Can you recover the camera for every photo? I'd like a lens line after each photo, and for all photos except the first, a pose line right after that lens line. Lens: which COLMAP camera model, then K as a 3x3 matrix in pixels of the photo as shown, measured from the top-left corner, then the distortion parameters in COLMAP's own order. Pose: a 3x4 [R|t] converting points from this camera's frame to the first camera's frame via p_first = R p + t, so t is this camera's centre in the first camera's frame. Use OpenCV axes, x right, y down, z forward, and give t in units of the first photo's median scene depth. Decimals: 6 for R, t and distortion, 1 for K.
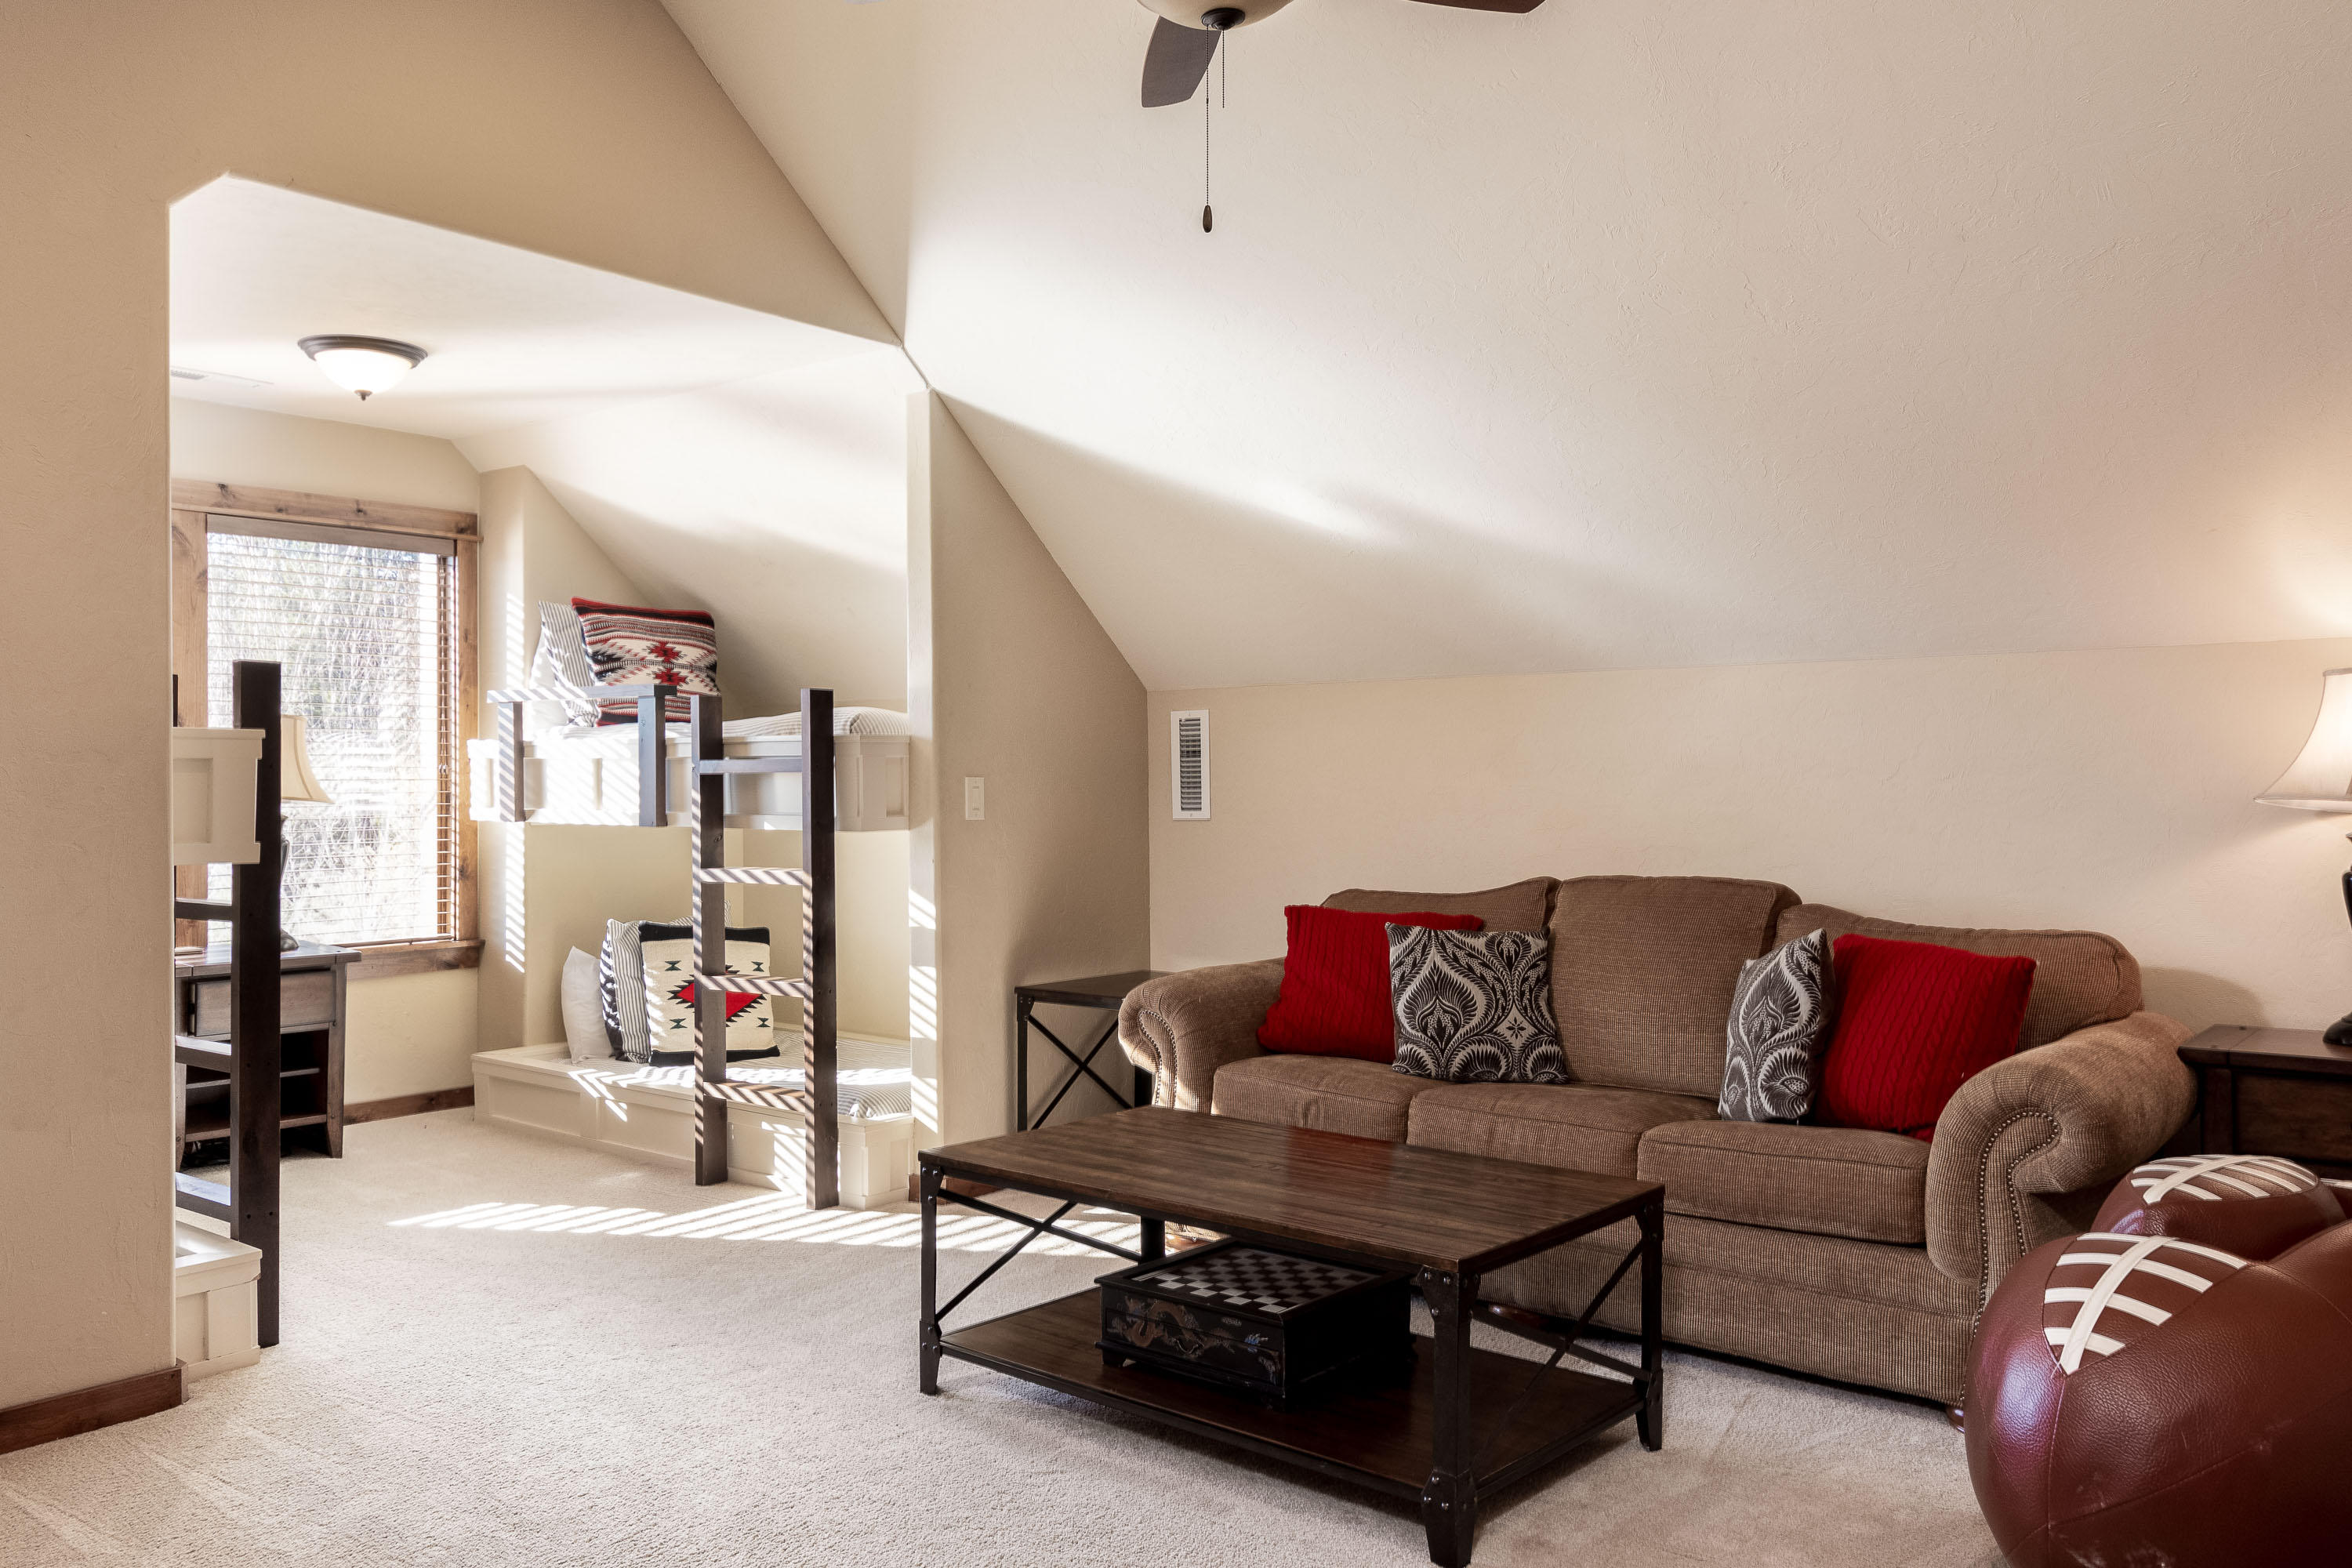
lens RADIAL K [[1665.4, 0, 1174.4], [0, 1665.4, 784.5], [0, 0, 1]] dist [0.002435, -0.000098]
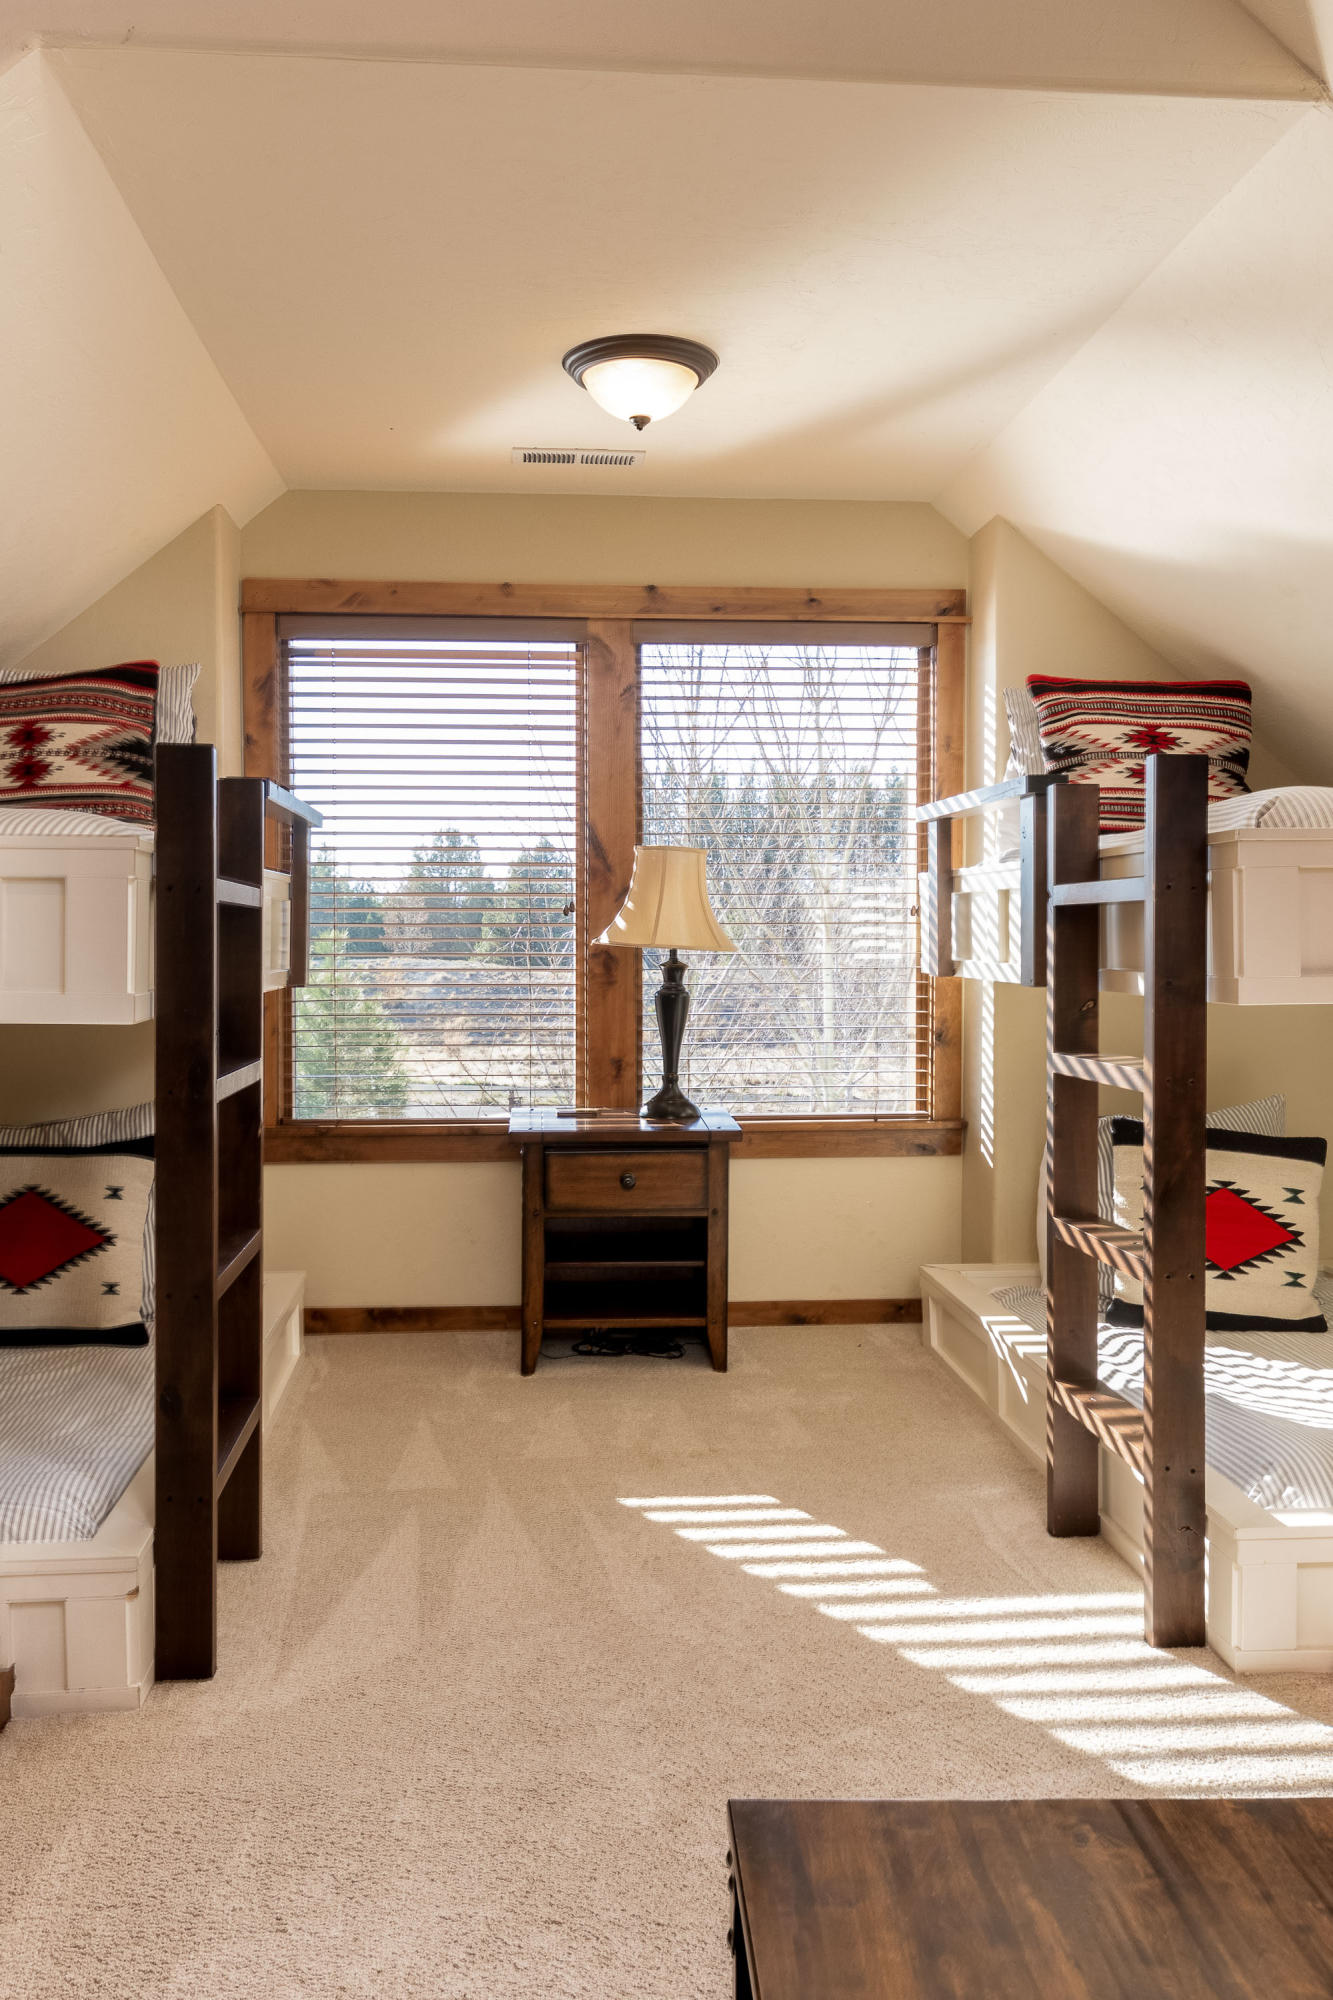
lens RADIAL K [[1602.9, 0, 666.8], [0, 1602.9, 1001.9], [0, 0, 1]] dist [0.012619, 0.001921]
pose [[0.672950, 0.030022, -0.739078, 0.061906], [-0.003344, 0.999289, 0.037548, 0.006913], [0.739680, -0.022797, 0.672573, 0.385336]]
